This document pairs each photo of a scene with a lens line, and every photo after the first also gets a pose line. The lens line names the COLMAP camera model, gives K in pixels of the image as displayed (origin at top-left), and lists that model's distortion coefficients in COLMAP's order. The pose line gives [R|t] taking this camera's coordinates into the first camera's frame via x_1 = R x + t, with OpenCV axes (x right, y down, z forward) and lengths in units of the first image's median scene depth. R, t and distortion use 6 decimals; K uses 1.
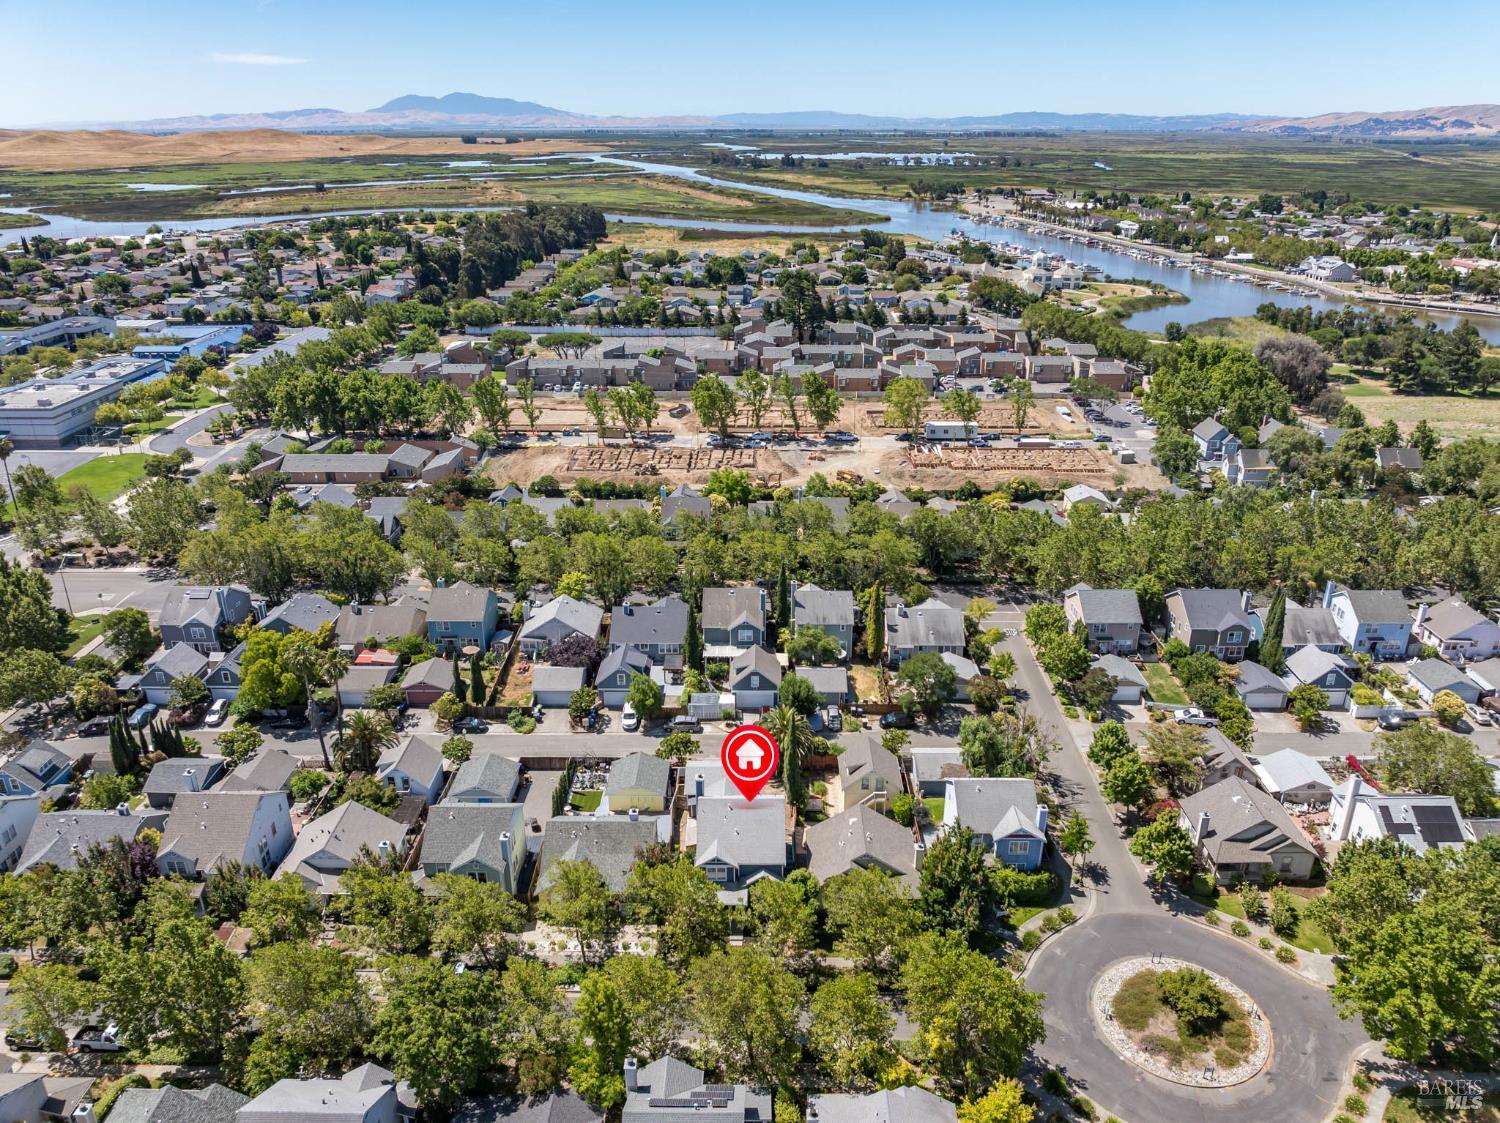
lens RADIAL K [[1066.1, 0, 768.1], [0, 1066.1, 554.2], [0, 0, 1]] dist [-0.035428, -0.000647]
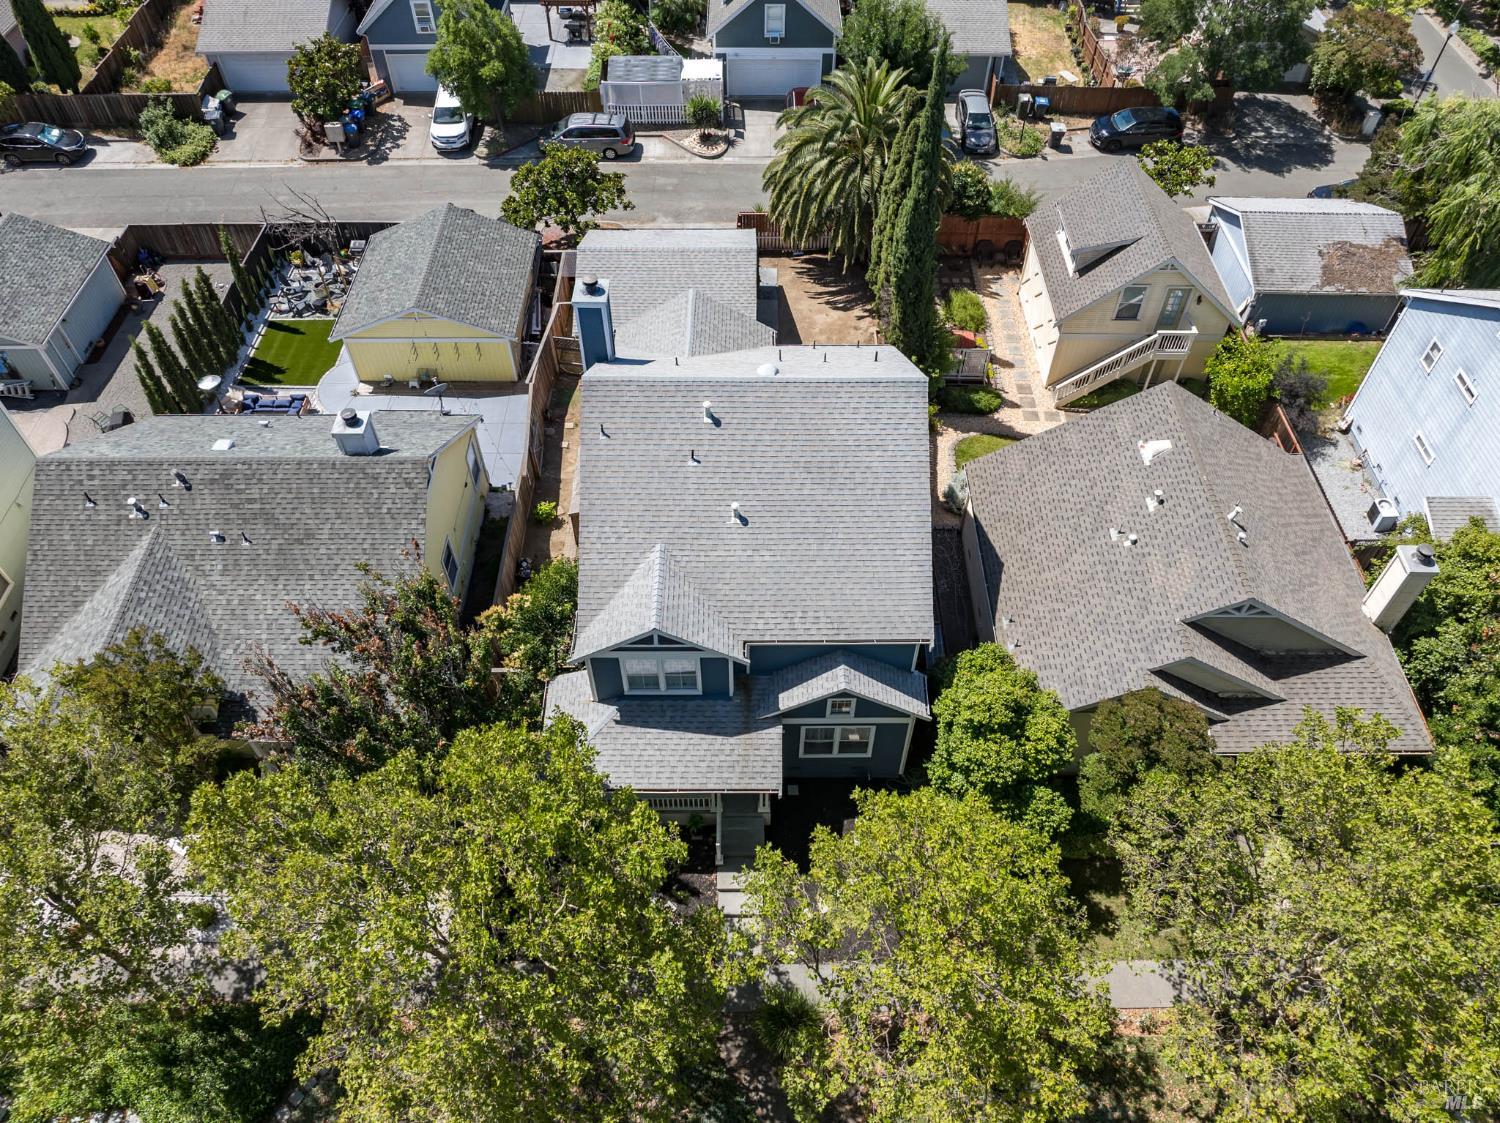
lens RADIAL K [[1066.1, 0, 768.1], [0, 1066.1, 554.2], [0, 0, 1]] dist [-0.035428, -0.000647]
pose [[0.999950, -0.002355, 0.009734, -0.019004], [-0.002397, 0.887425, 0.460945, 0.116946], [-0.009724, -0.460946, 0.887375, 0.588502]]
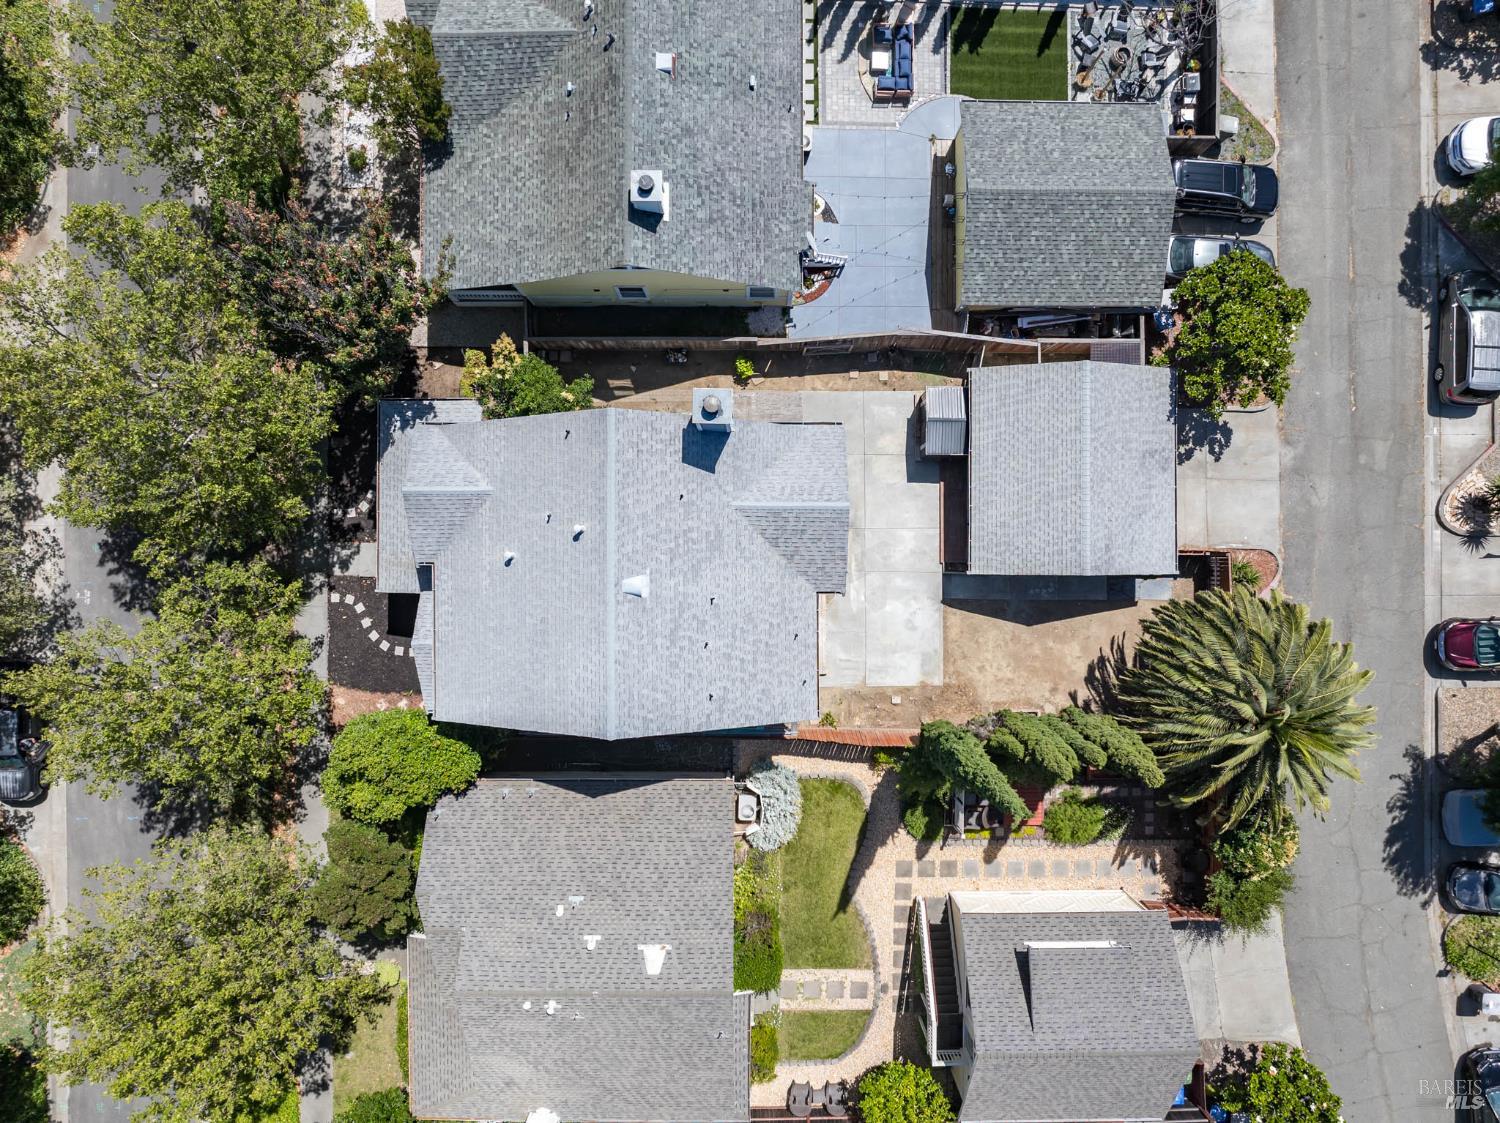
lens RADIAL K [[1088.7, 0, 750.0], [0, 1088.7, 561.5], [0, 0, 1]] dist [-0.028855, 0.006118]
pose [[-0.003556, 0.999981, -0.005081, -0.020850], [-0.390782, 0.003287, 0.920477, -0.023413], [0.920476, 0.005258, 0.390763, 0.719910]]
